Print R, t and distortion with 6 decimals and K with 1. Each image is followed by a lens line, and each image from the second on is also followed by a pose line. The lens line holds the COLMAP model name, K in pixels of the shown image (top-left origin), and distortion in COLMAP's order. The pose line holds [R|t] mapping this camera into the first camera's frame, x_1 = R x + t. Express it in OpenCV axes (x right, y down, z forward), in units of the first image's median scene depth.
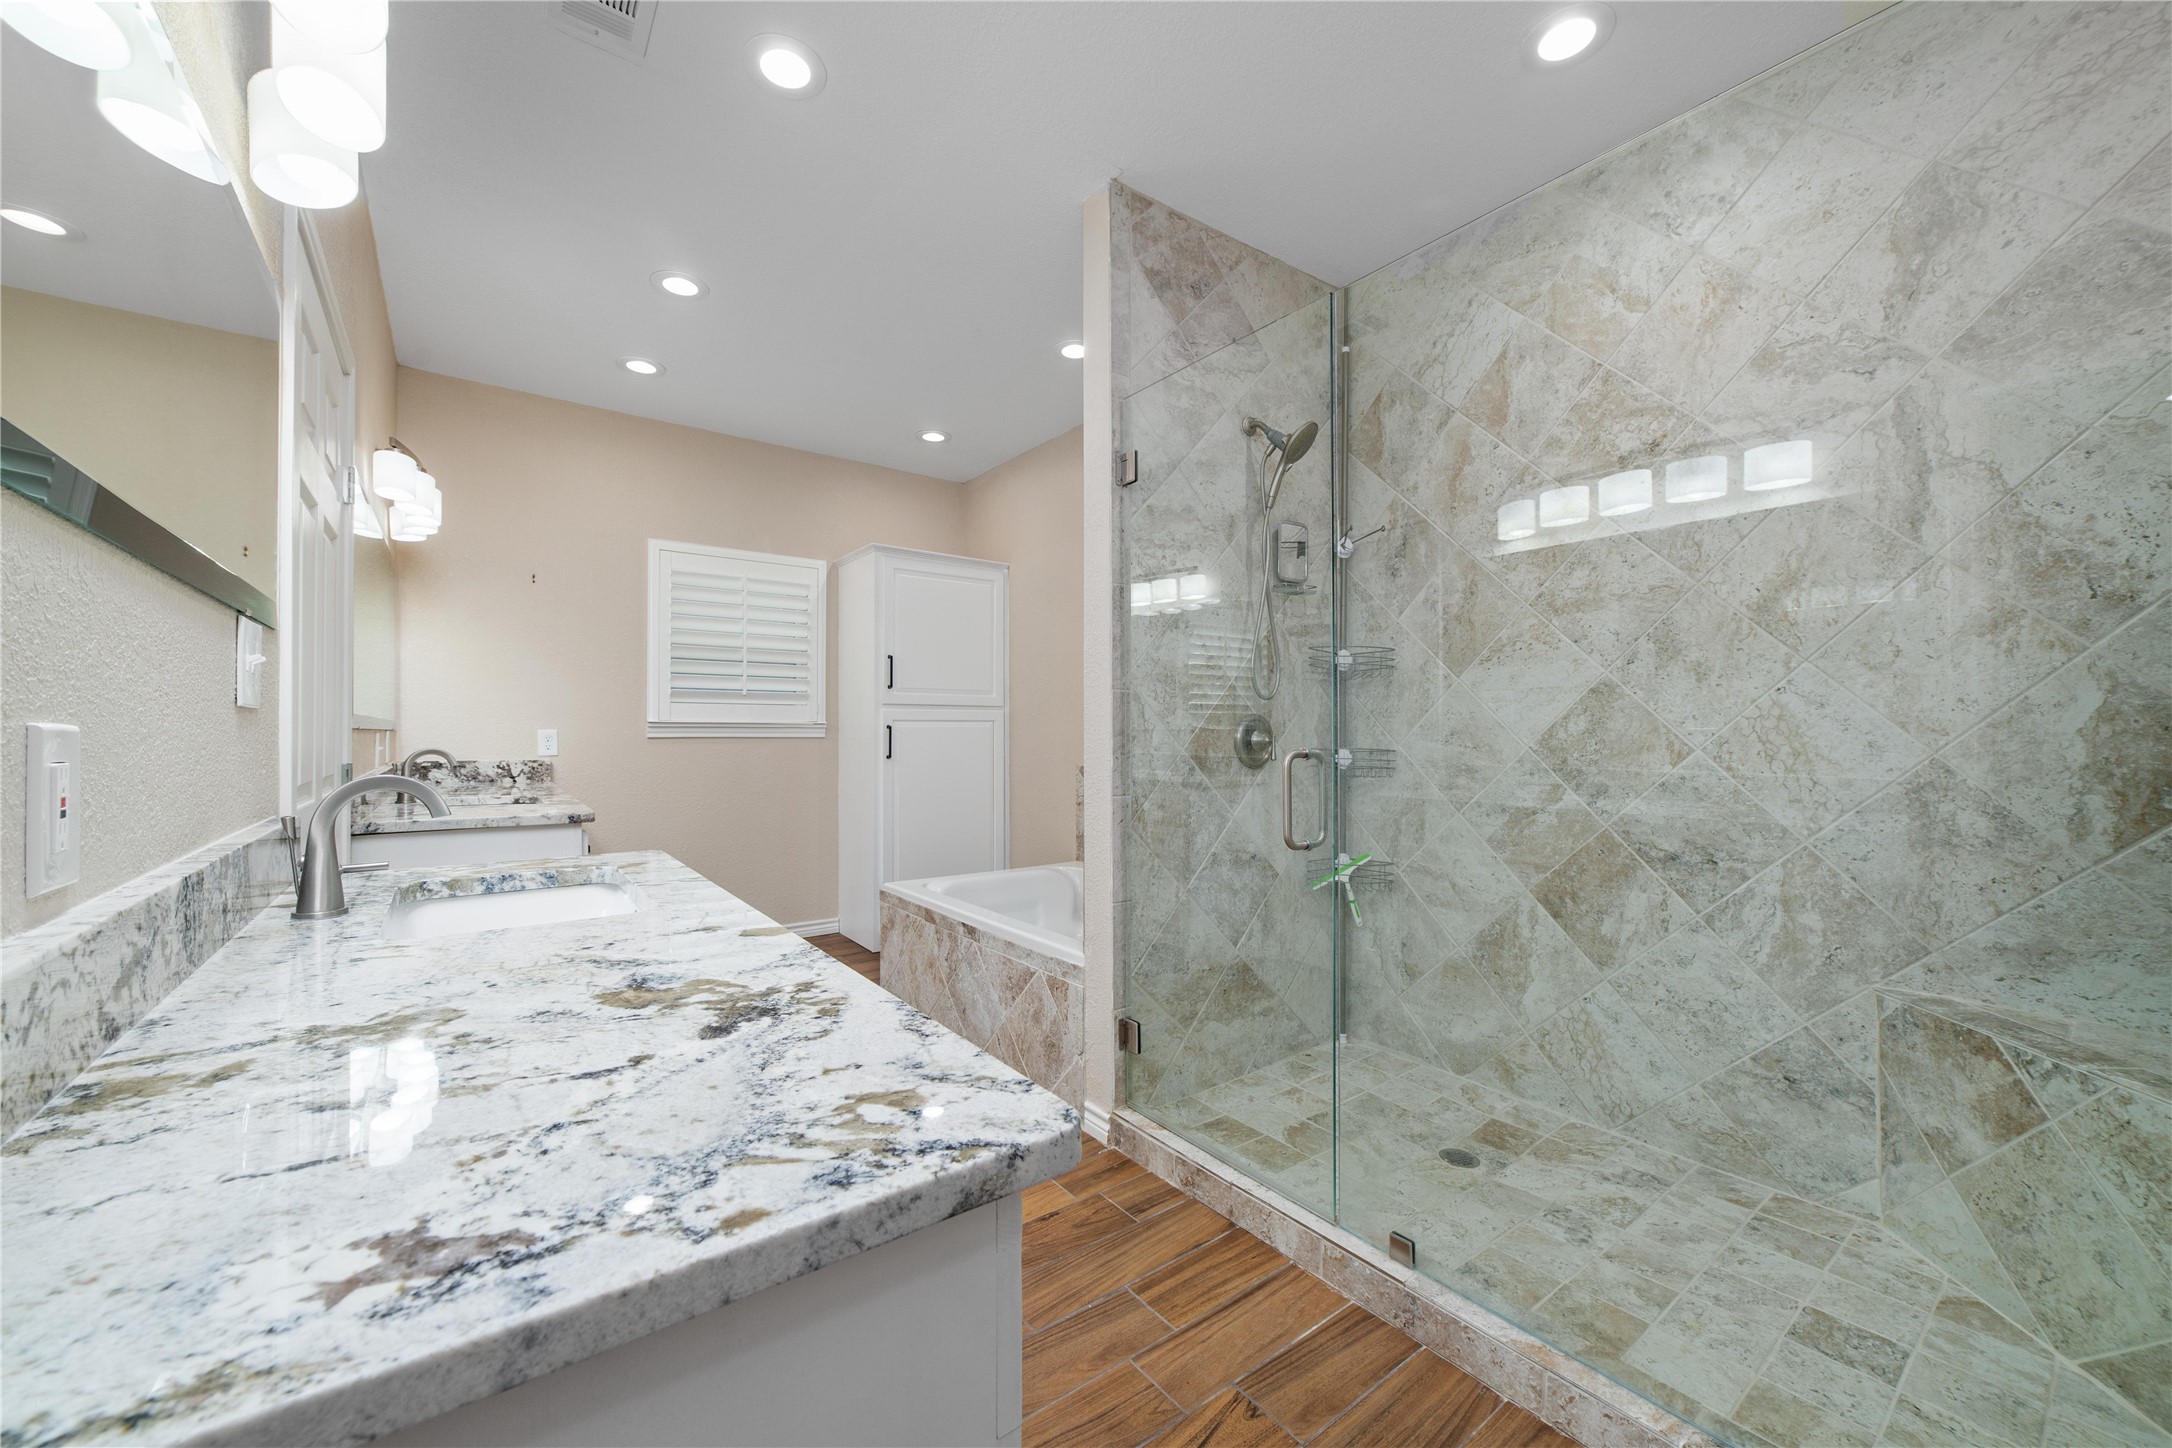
lens RADIAL K [[824.2, 0, 1075.3], [0, 824.2, 727.0], [0, 0, 1]] dist [-0.005839, 0.002857]
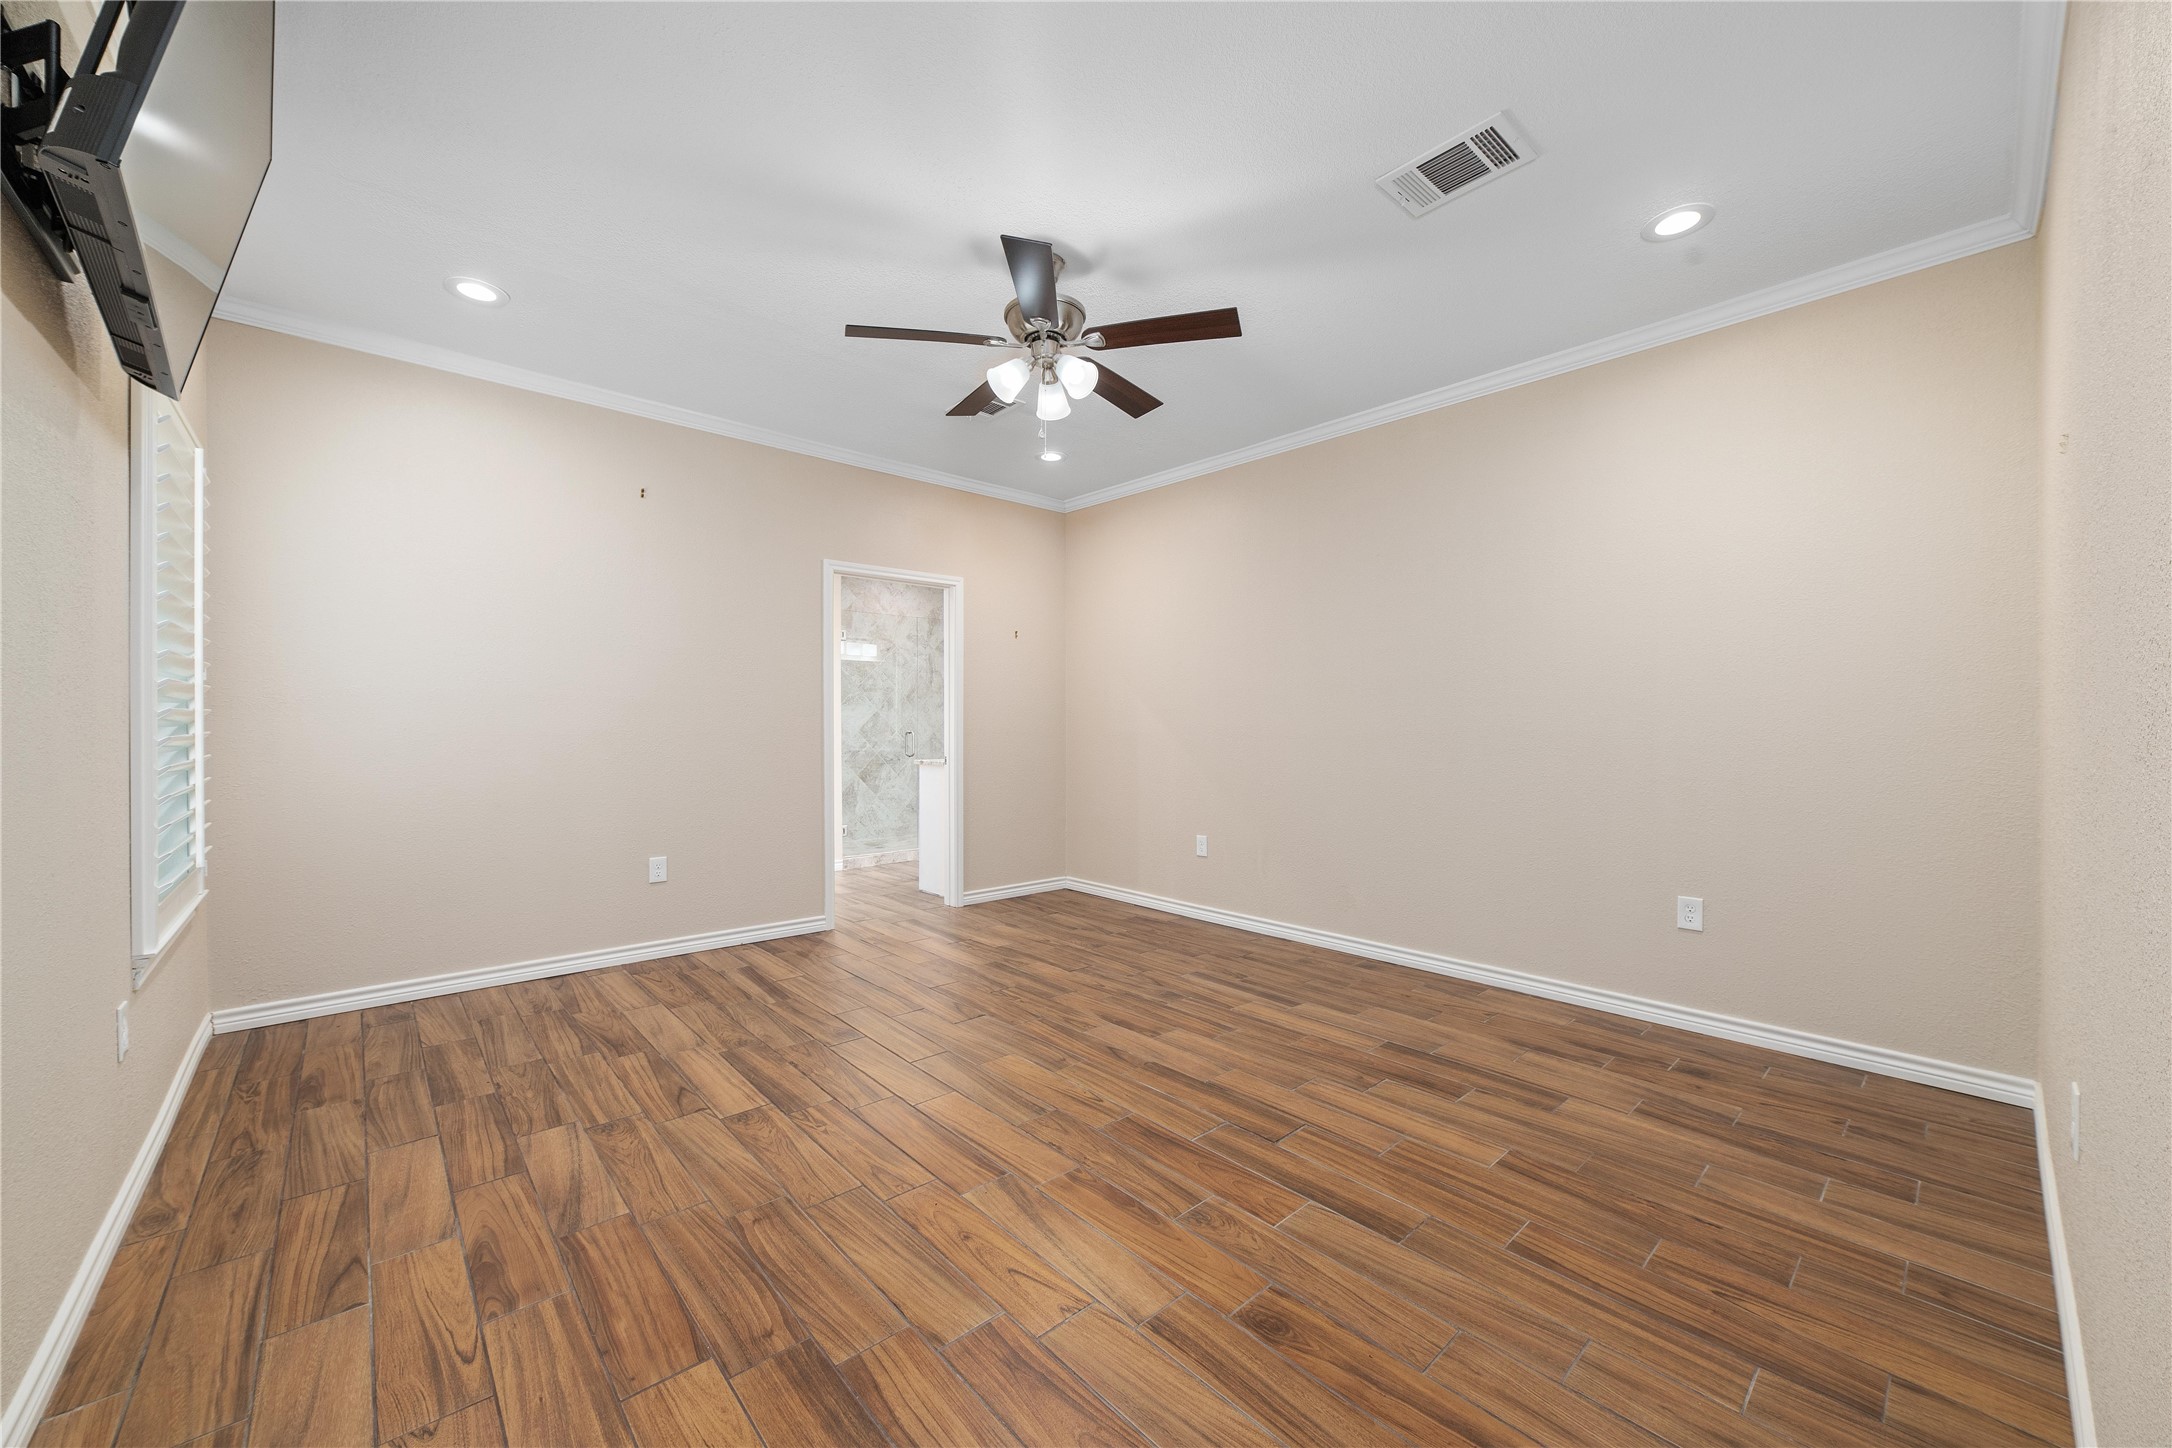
lens RADIAL K [[824.2, 0, 1089.9], [0, 824.2, 723.5], [0, 0, 1]] dist [-0.005839, 0.002857]
pose [[-0.099537, -0.005127, 0.995021, -3.027234], [-0.007558, 0.999962, 0.004397, -0.031077], [-0.995005, -0.007082, -0.099572, 0.447556]]
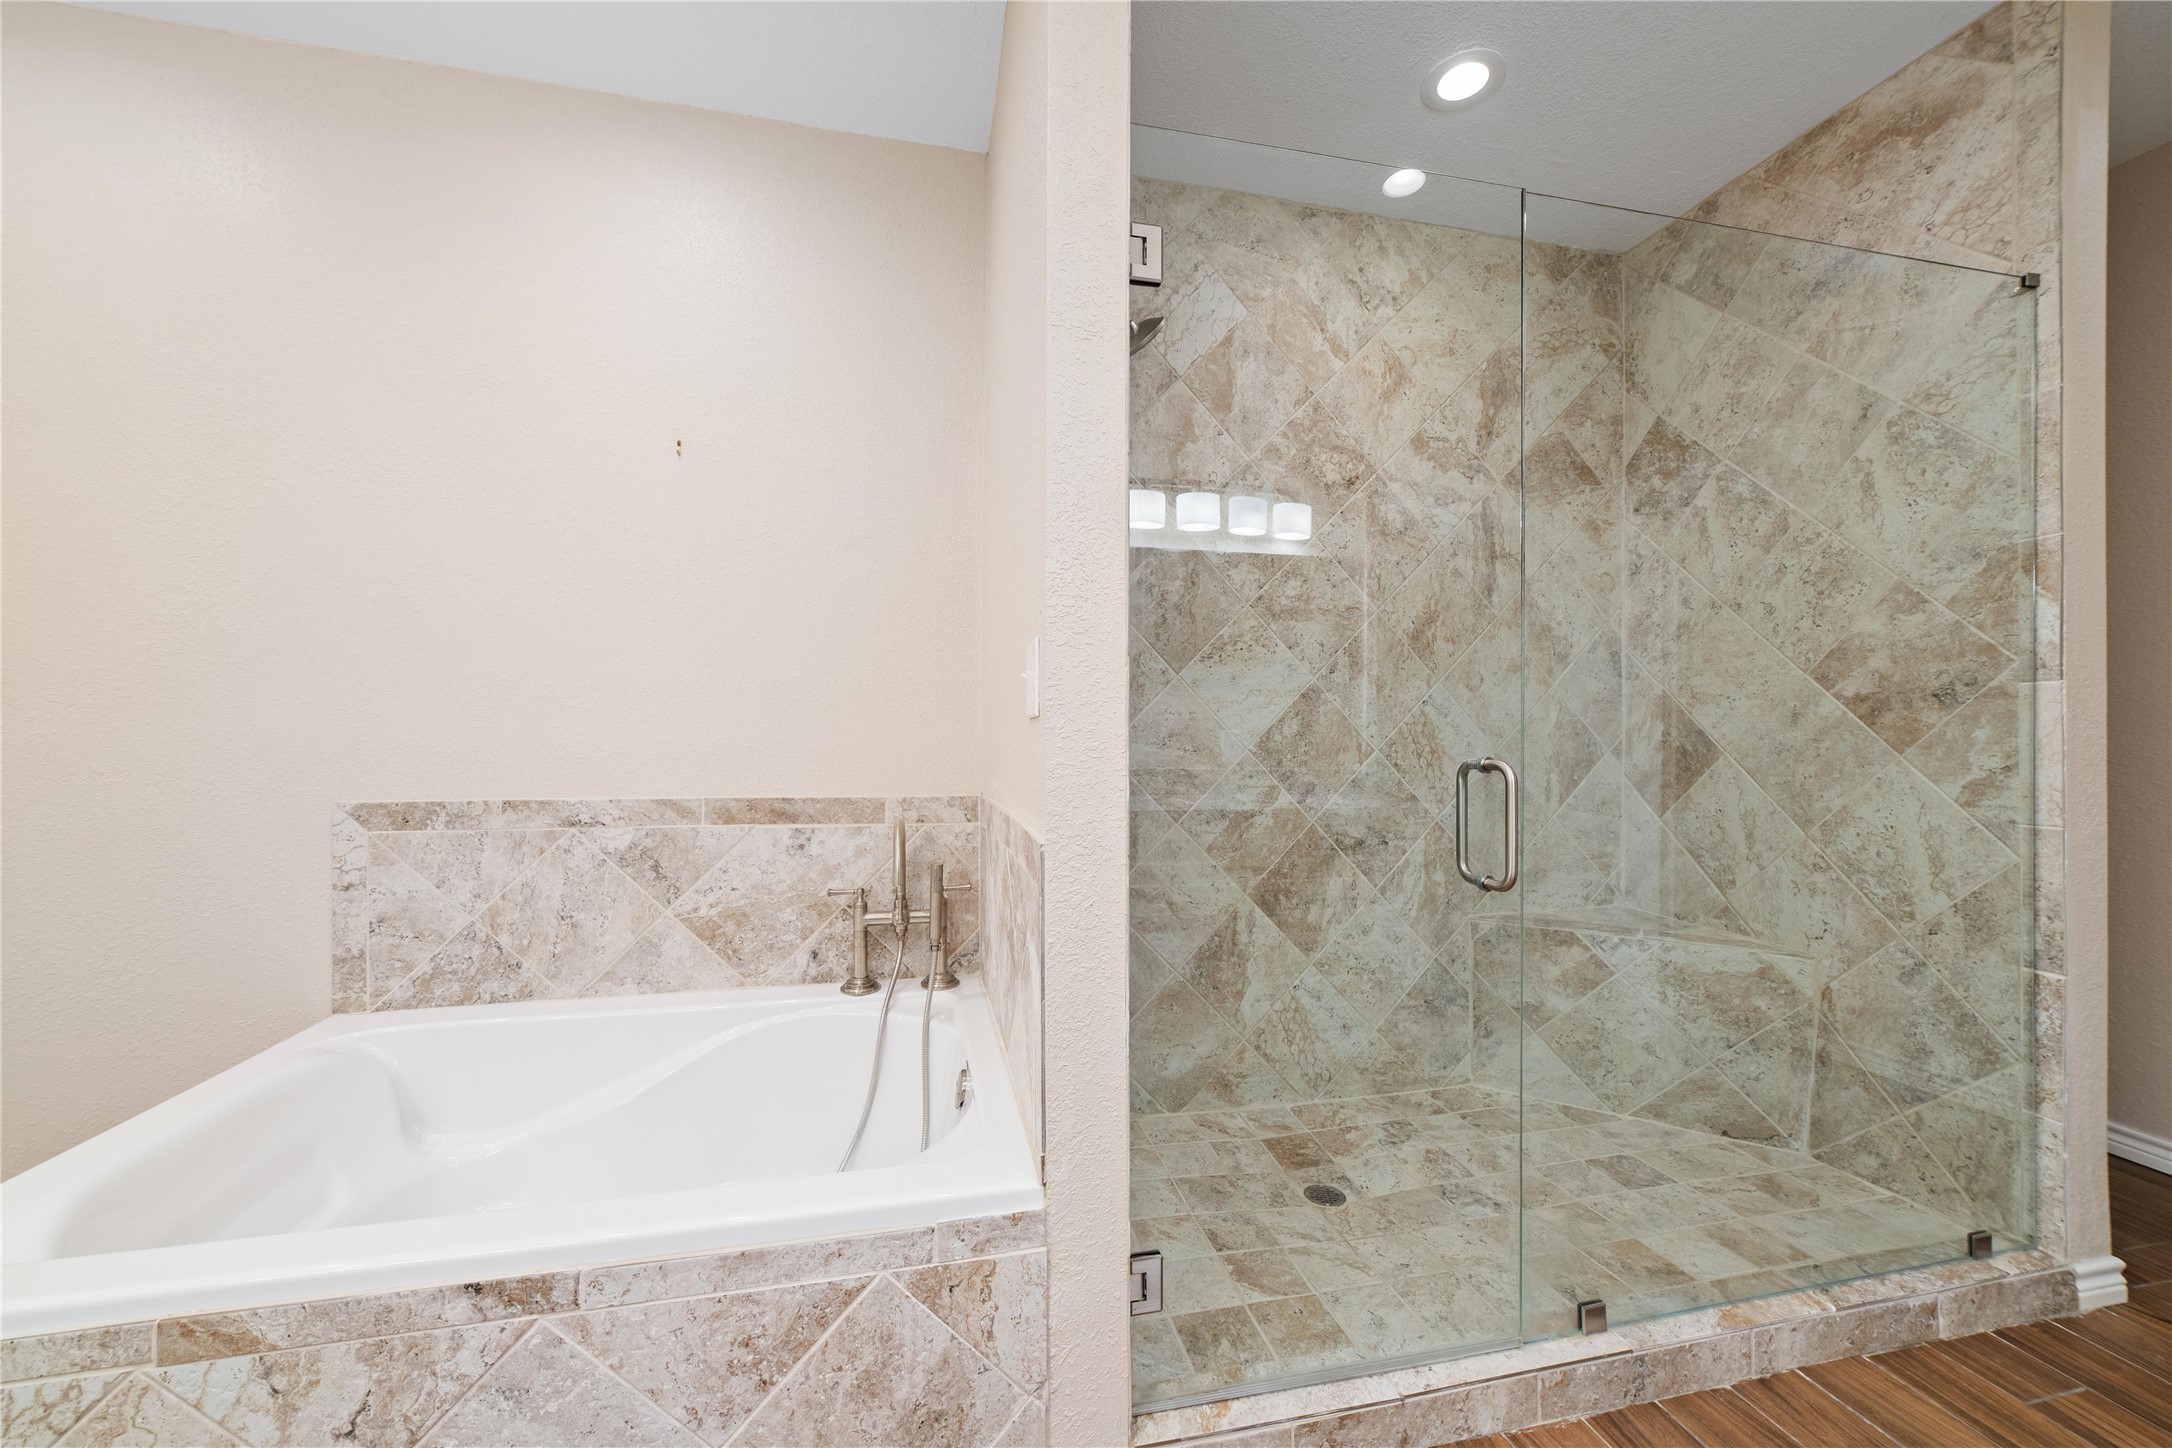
lens RADIAL K [[824.2, 0, 1098.1], [0, 824.2, 731.9], [0, 0, 1]] dist [-0.005839, 0.002857]
pose [[0.398176, 0.002710, 0.917305, -0.468409], [-0.010280, 0.999946, 0.001508, 0.003882], [-0.917252, -0.010031, 0.398182, 0.841648]]
